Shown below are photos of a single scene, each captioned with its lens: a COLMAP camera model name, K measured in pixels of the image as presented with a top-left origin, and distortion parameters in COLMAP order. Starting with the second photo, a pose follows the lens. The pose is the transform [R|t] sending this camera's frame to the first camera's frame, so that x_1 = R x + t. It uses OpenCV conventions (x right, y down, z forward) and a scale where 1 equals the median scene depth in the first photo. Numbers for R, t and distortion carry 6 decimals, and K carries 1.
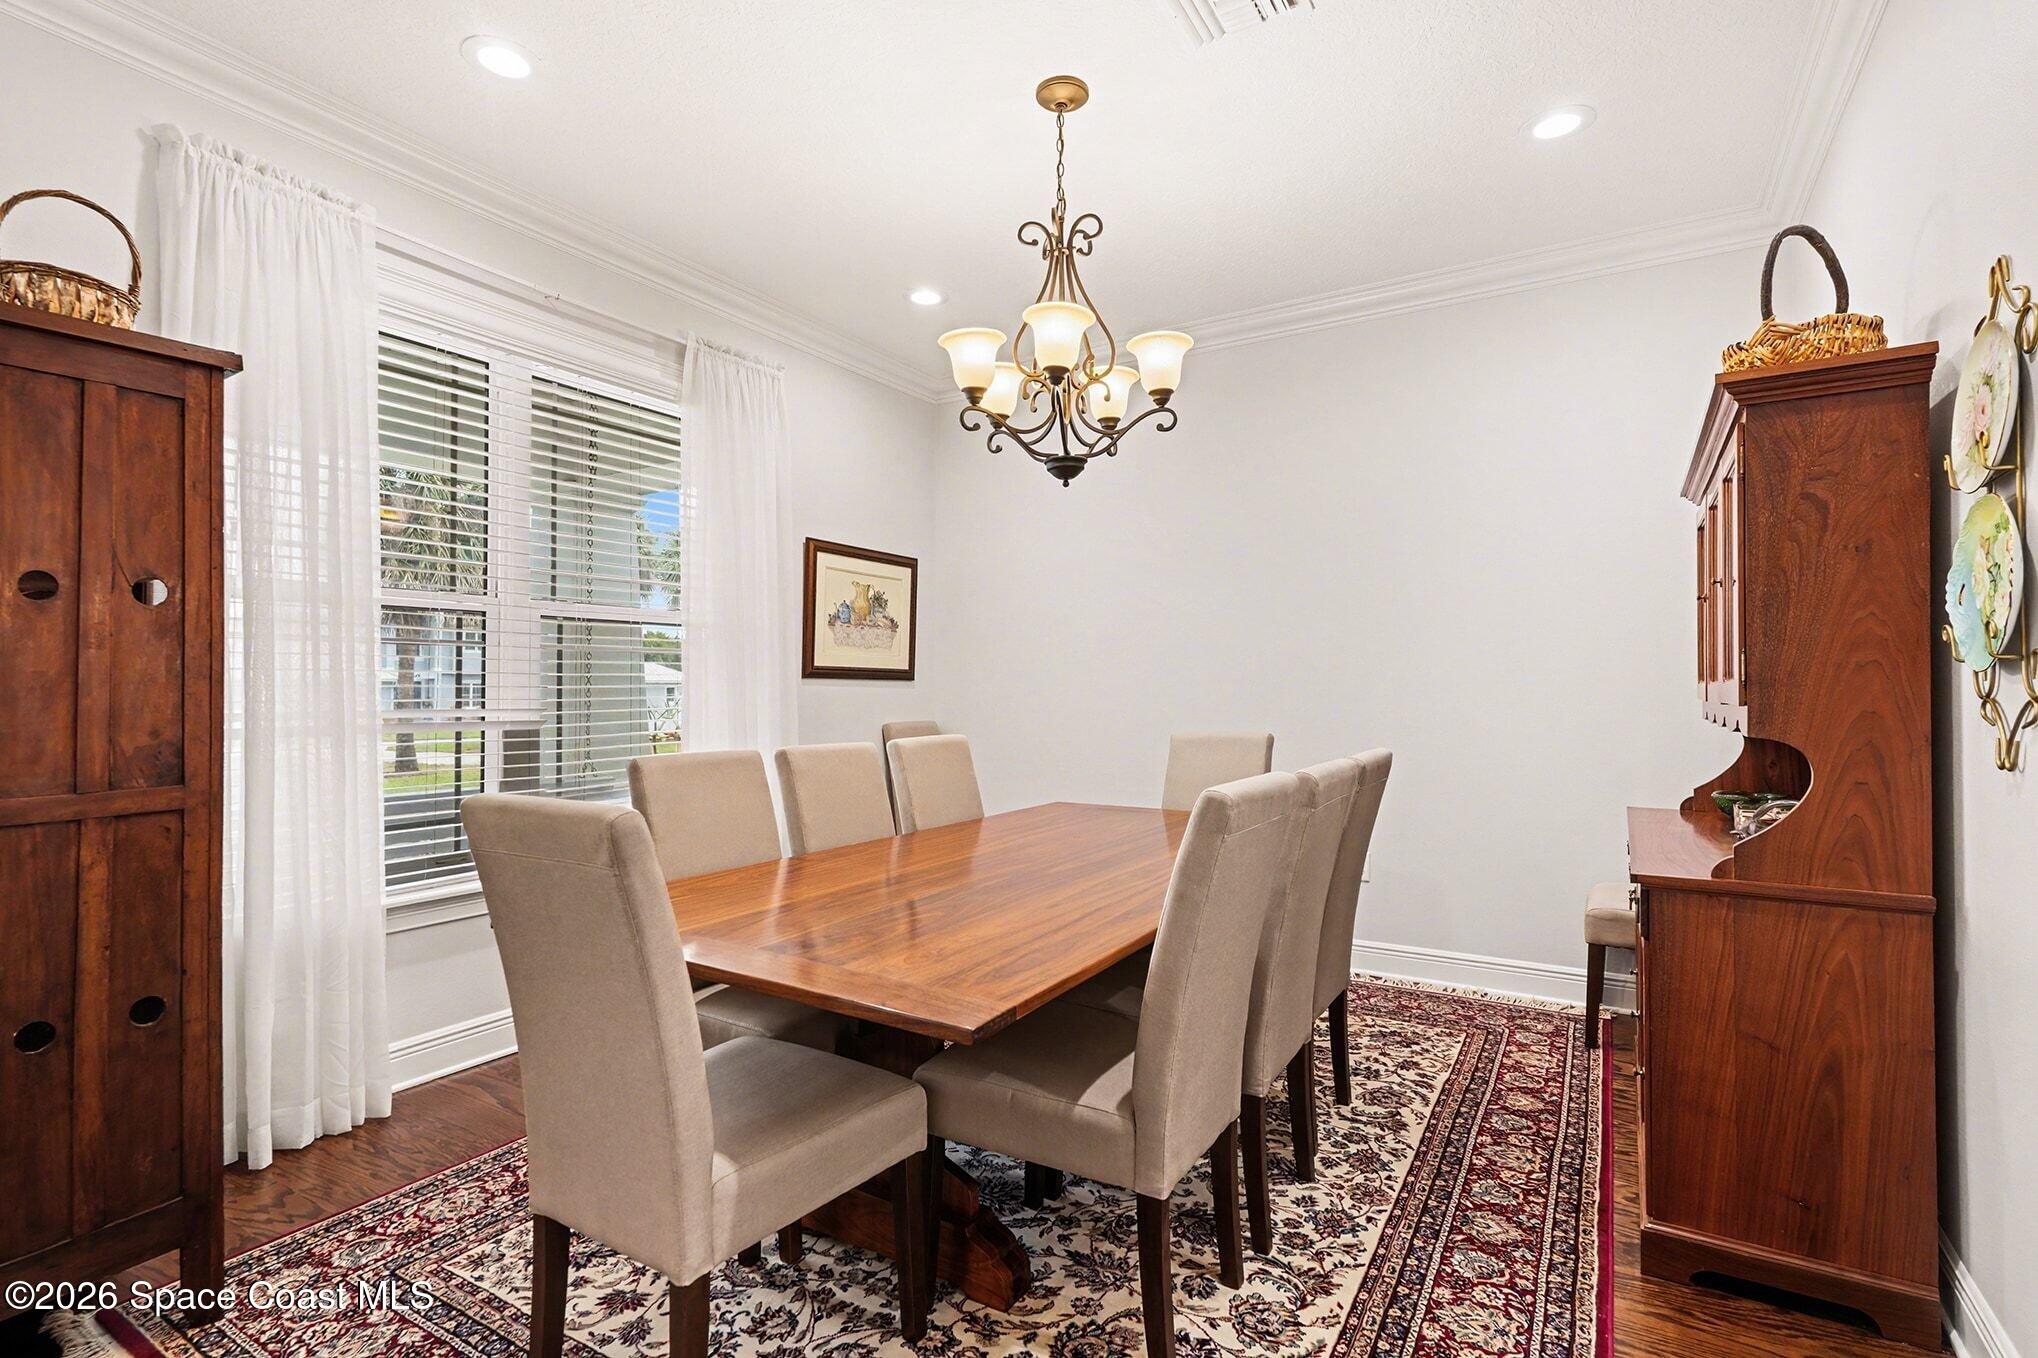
lens RADIAL K [[919.8, 0, 1035.9], [0, 919.8, 687.8], [0, 0, 1]] dist [-0.002233, -0.000380]
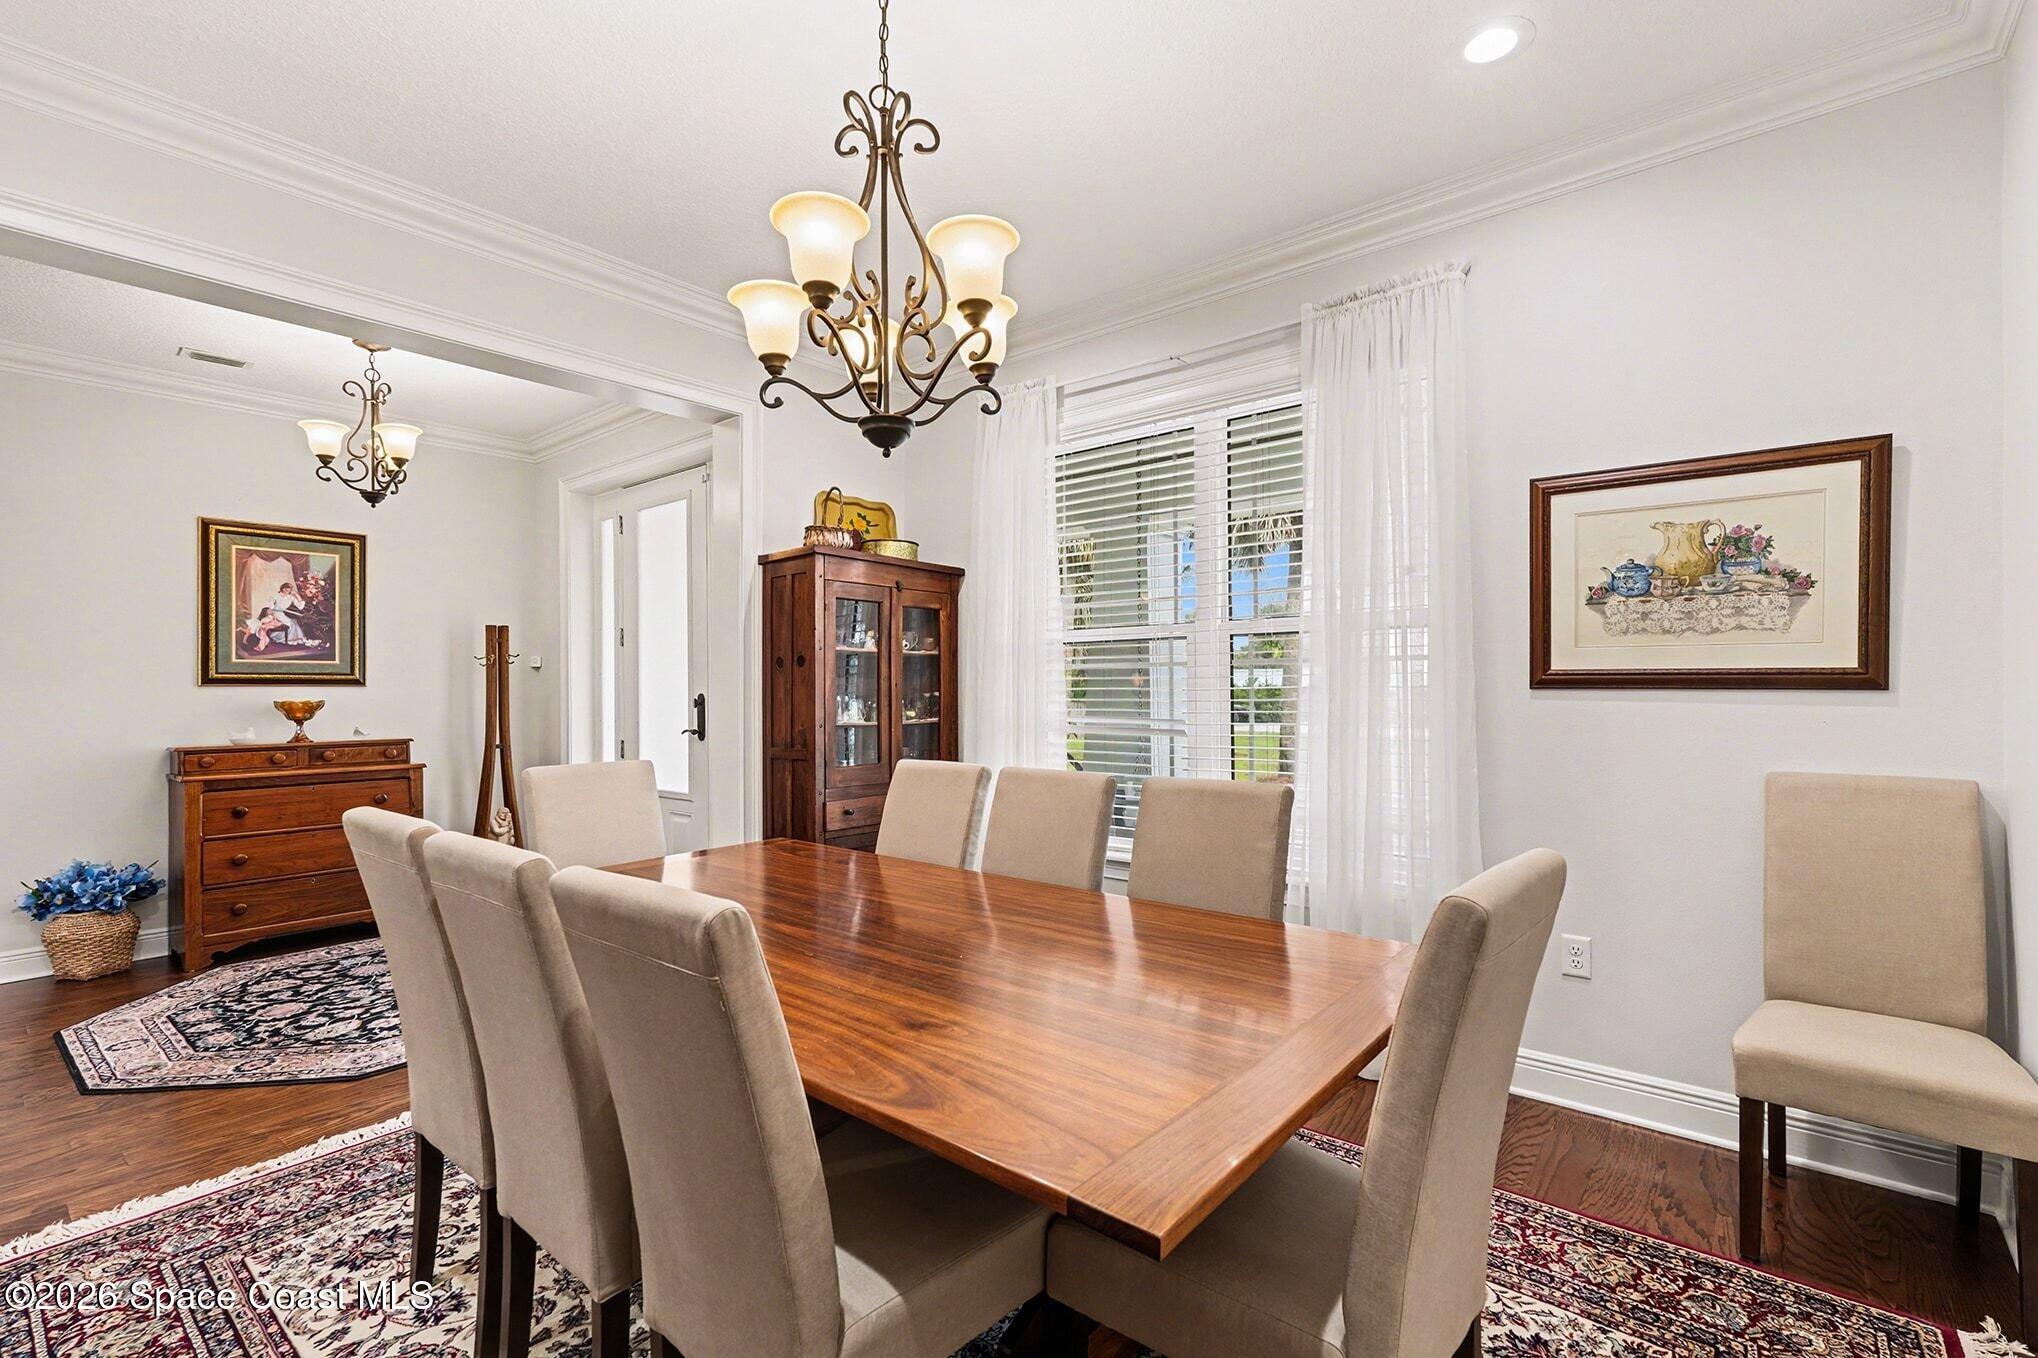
lens RADIAL K [[919.8, 0, 1034.6], [0, 919.8, 677.2], [0, 0, 1]] dist [-0.002233, -0.000380]
pose [[-0.140423, -0.016500, -0.989954, 0.456785], [-0.000341, 0.999862, -0.016616, -0.008103], [0.990092, -0.001995, -0.140409, 0.725218]]
